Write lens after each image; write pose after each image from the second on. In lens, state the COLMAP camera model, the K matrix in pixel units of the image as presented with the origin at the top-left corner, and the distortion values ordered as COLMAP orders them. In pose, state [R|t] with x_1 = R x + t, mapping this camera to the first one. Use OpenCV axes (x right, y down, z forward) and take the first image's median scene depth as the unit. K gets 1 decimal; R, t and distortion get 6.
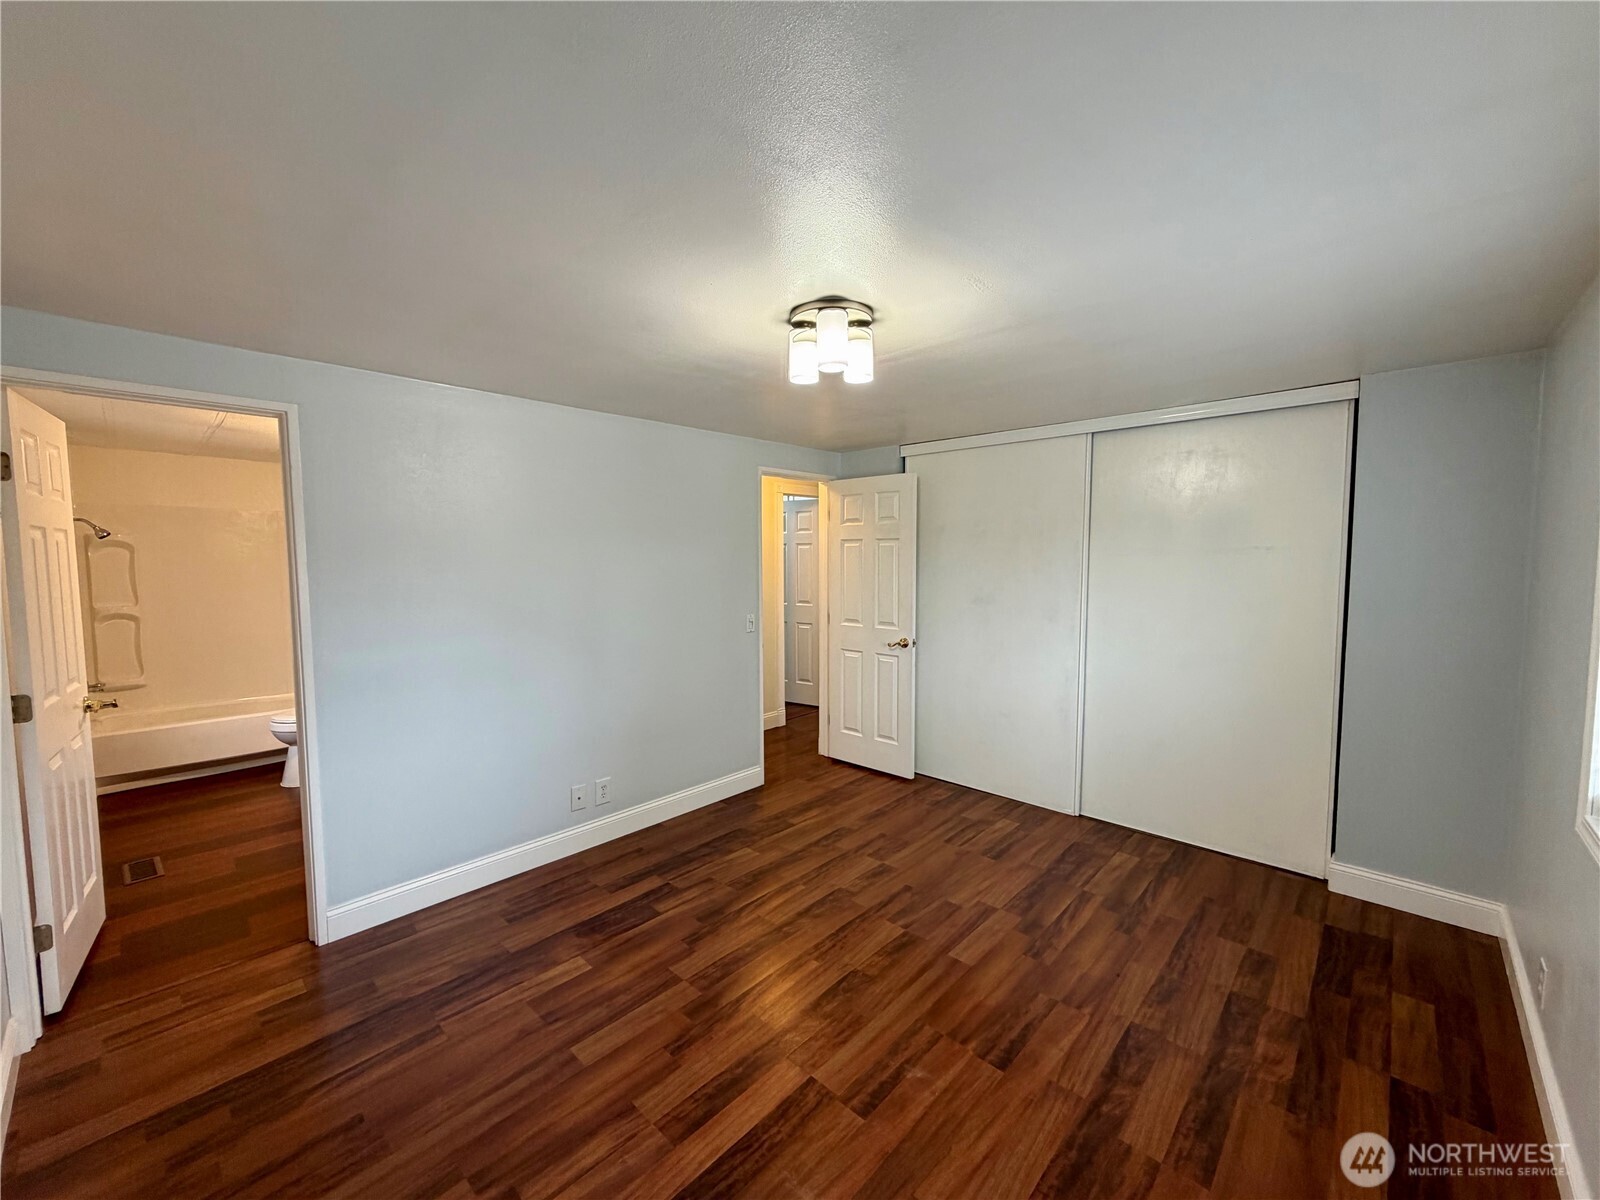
lens RADIAL K [[639.2, 0, 798.7], [0, 639.2, 600.2], [0, 0, 1]] dist [-0.001591, -0.000404]
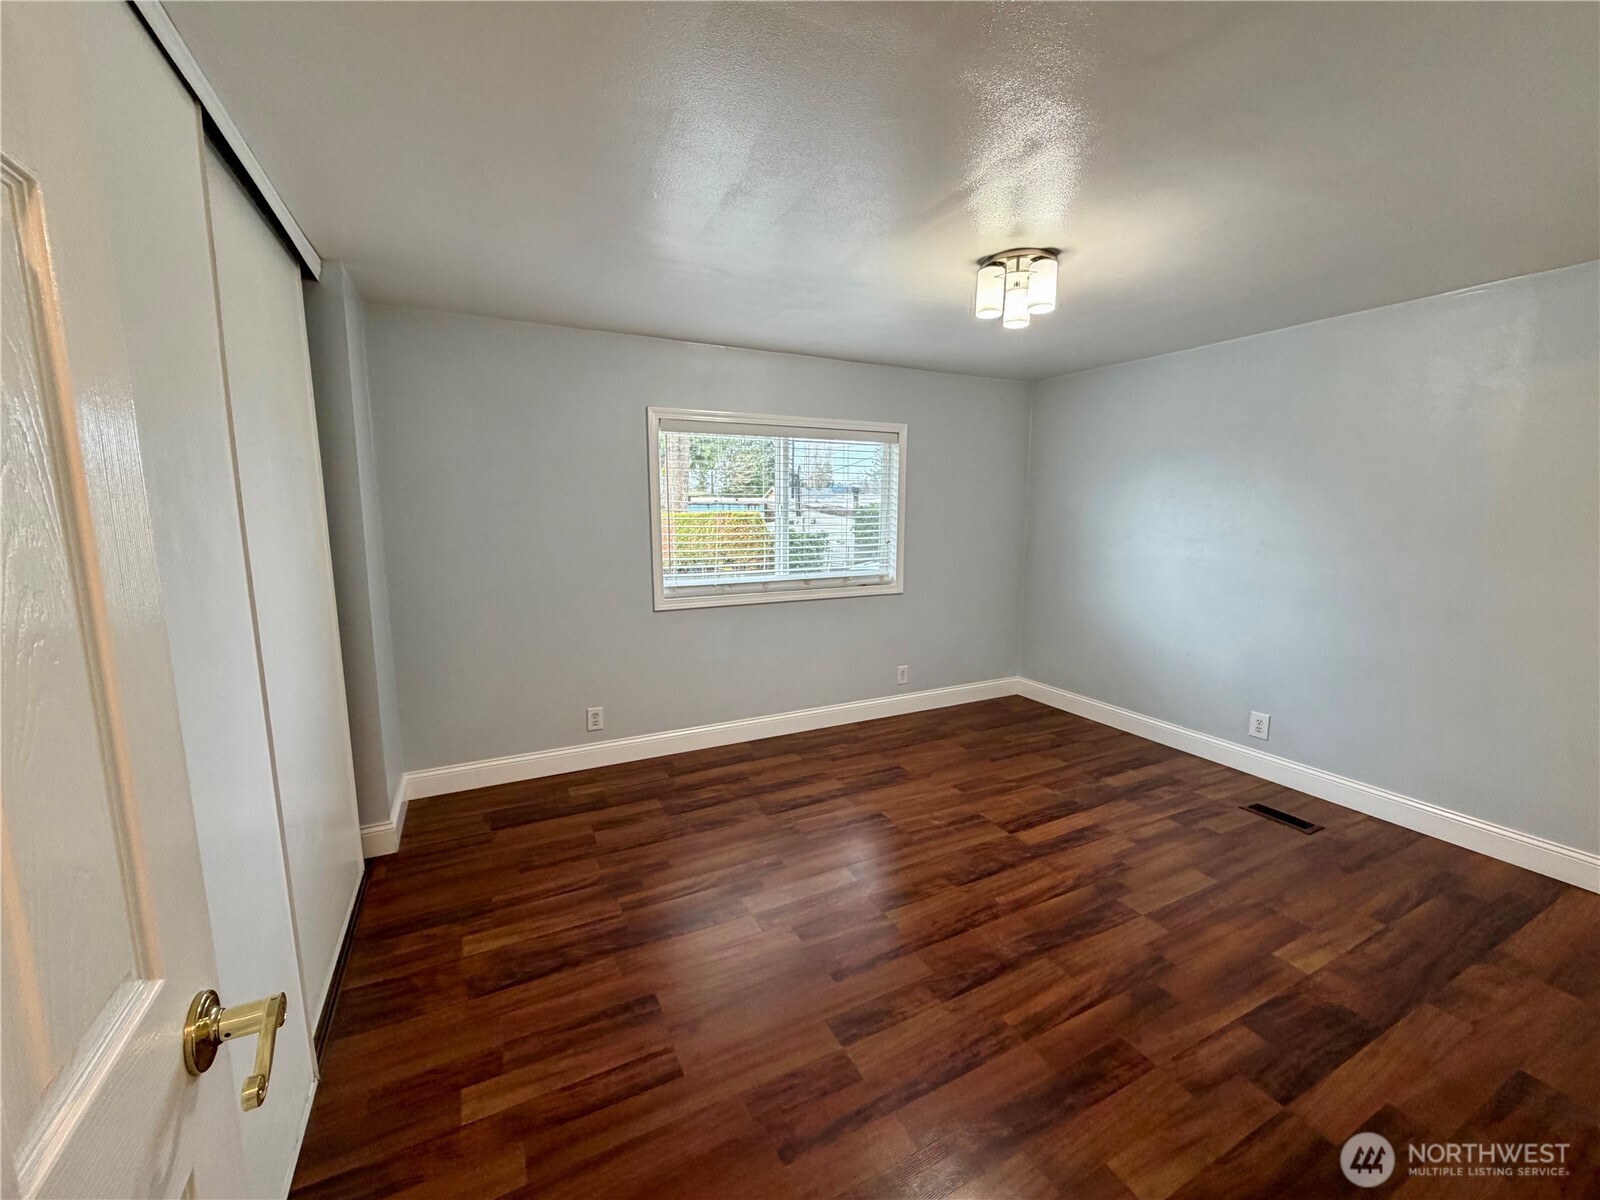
lens RADIAL K [[639.2, 0, 798.7], [0, 639.2, 596.4], [0, 0, 1]] dist [-0.001591, -0.000404]
pose [[-0.941043, -0.043674, 0.335457, 0.007025], [0.028659, 0.977774, 0.207694, -0.082997], [-0.337072, 0.205063, -0.918875, 1.813101]]
